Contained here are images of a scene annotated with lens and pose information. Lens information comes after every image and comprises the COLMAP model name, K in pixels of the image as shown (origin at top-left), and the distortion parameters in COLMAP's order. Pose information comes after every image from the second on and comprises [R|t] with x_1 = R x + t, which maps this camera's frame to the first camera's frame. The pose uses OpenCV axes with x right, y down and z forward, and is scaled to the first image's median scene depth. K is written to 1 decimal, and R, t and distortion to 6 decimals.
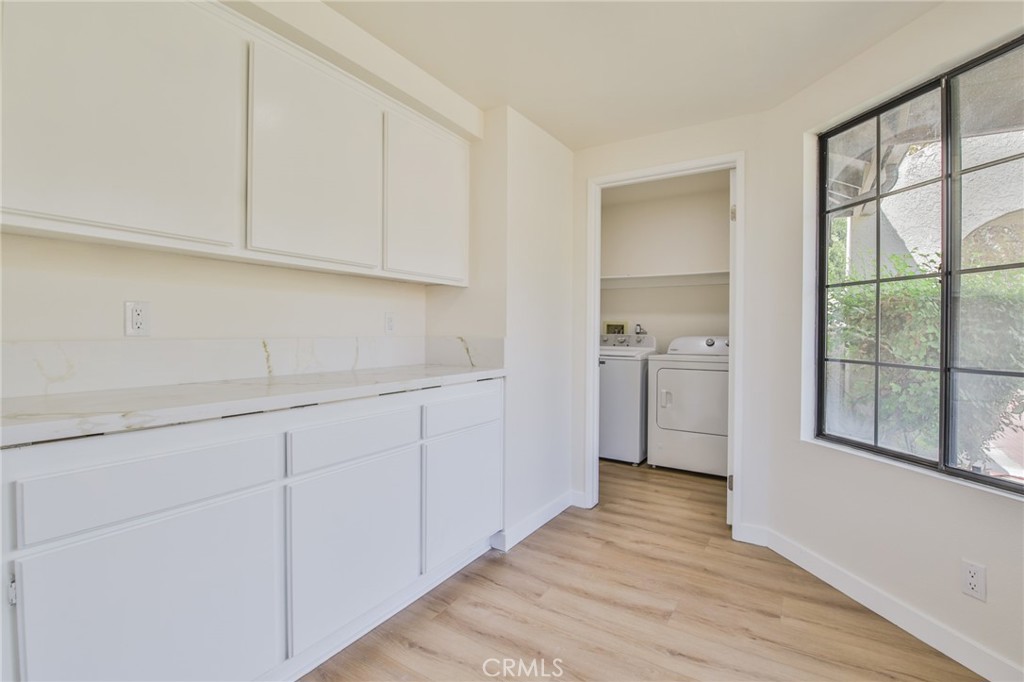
lens RADIAL K [[468.4, 0, 517.3], [0, 468.4, 334.7], [0, 0, 1]] dist [-0.011135, -0.006531]
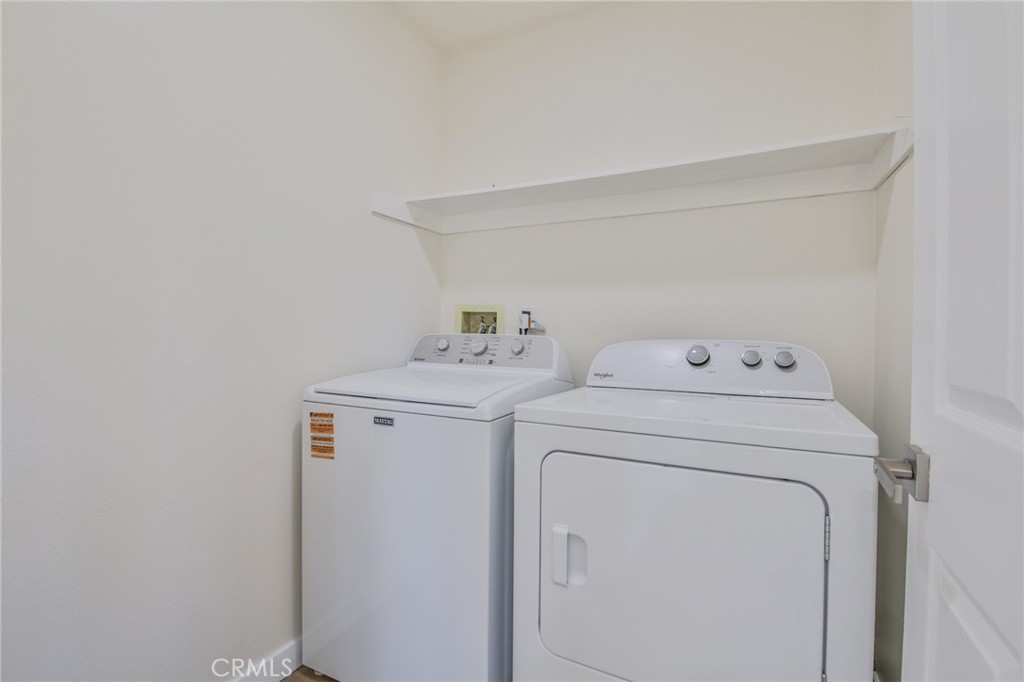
lens RADIAL K [[468.4, 0, 517.3], [0, 468.4, 334.7], [0, 0, 1]] dist [-0.011135, -0.006531]
pose [[0.994696, -0.002045, 0.102840, 0.223302], [0.001462, 0.999982, 0.005747, -0.002925], [-0.102850, -0.005566, 0.994681, 0.619982]]
